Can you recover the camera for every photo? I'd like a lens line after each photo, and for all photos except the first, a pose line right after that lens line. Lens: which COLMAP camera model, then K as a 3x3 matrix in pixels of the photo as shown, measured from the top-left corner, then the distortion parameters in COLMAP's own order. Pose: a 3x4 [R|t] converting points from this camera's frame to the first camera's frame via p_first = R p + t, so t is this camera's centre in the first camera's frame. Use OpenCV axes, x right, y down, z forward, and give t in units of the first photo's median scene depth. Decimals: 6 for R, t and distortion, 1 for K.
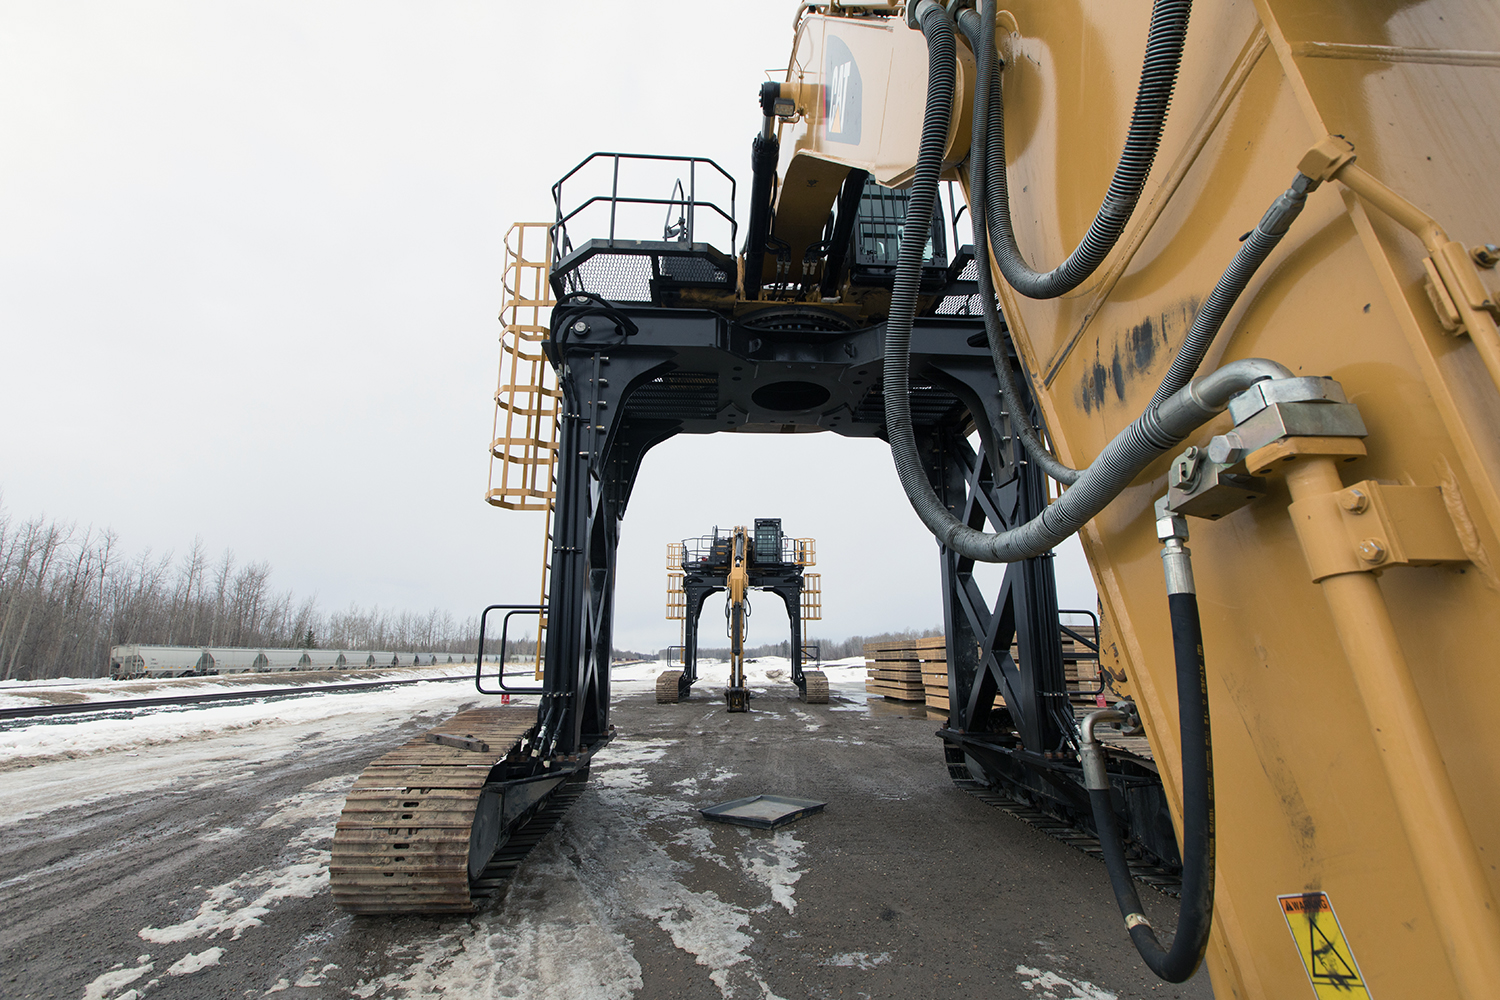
lens RADIAL K [[690.5, 0, 750.0], [0, 690.5, 500.0], [0, 0, 1]] dist [0.000053, 0.000066]
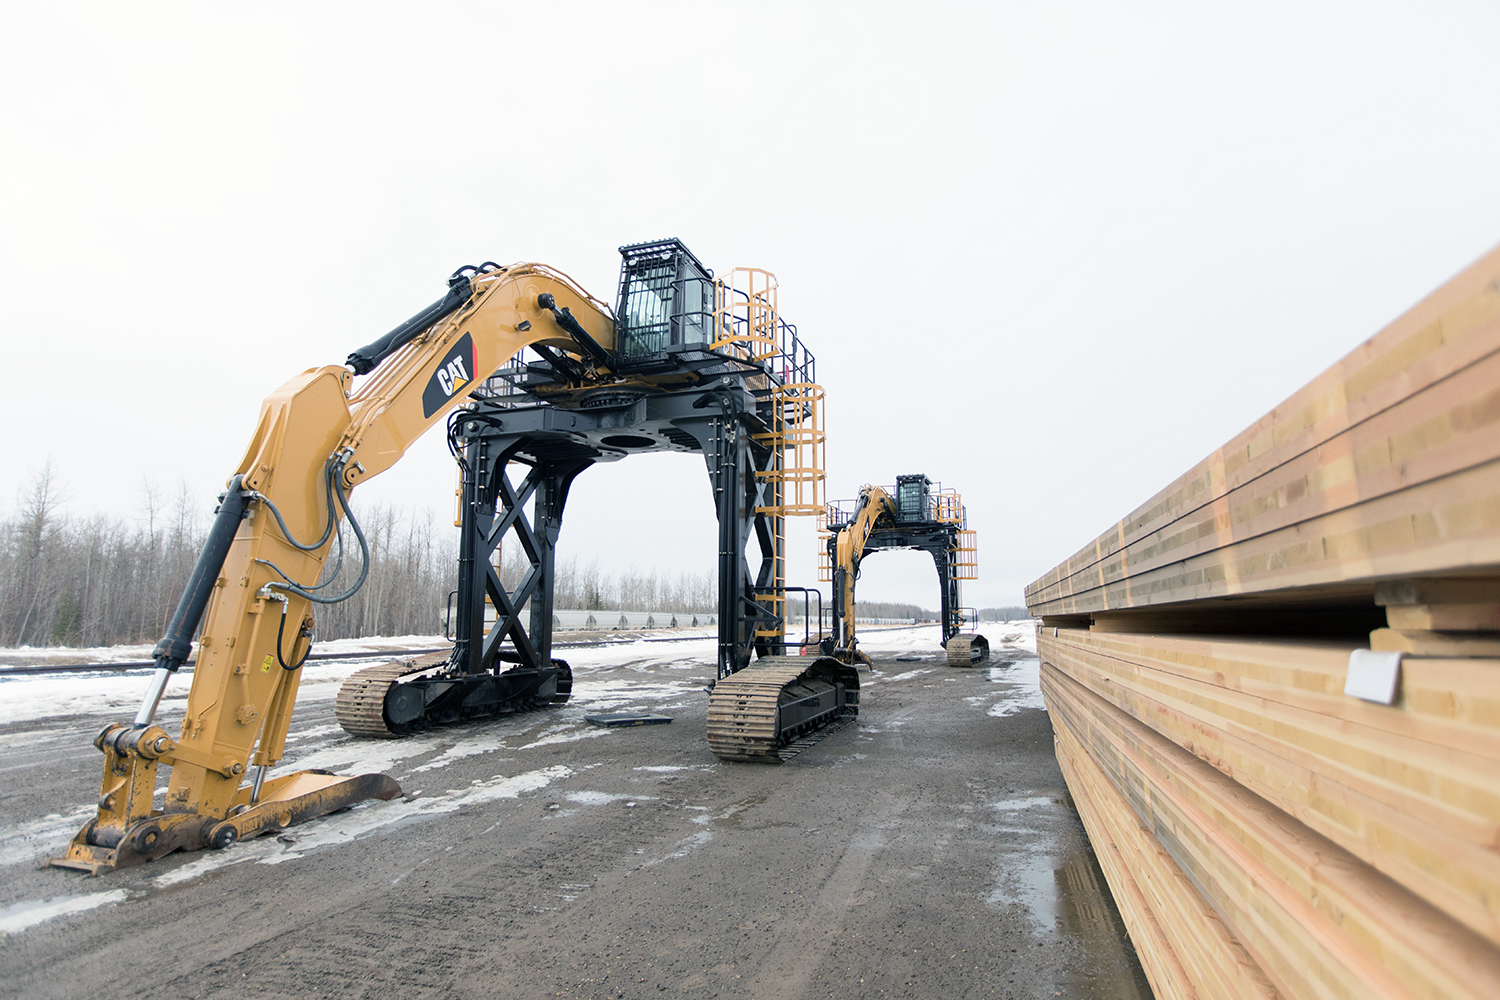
lens RADIAL K [[859.7, 0, 750.0], [0, 859.7, 500.0], [0, 0, 1]] dist [0.000984, 0.000186]
pose [[0.910733, -0.056080, -0.409170, 0.302103], [0.091589, 0.993493, 0.067694, -0.038138], [0.402711, -0.099127, 0.909944, -0.159357]]
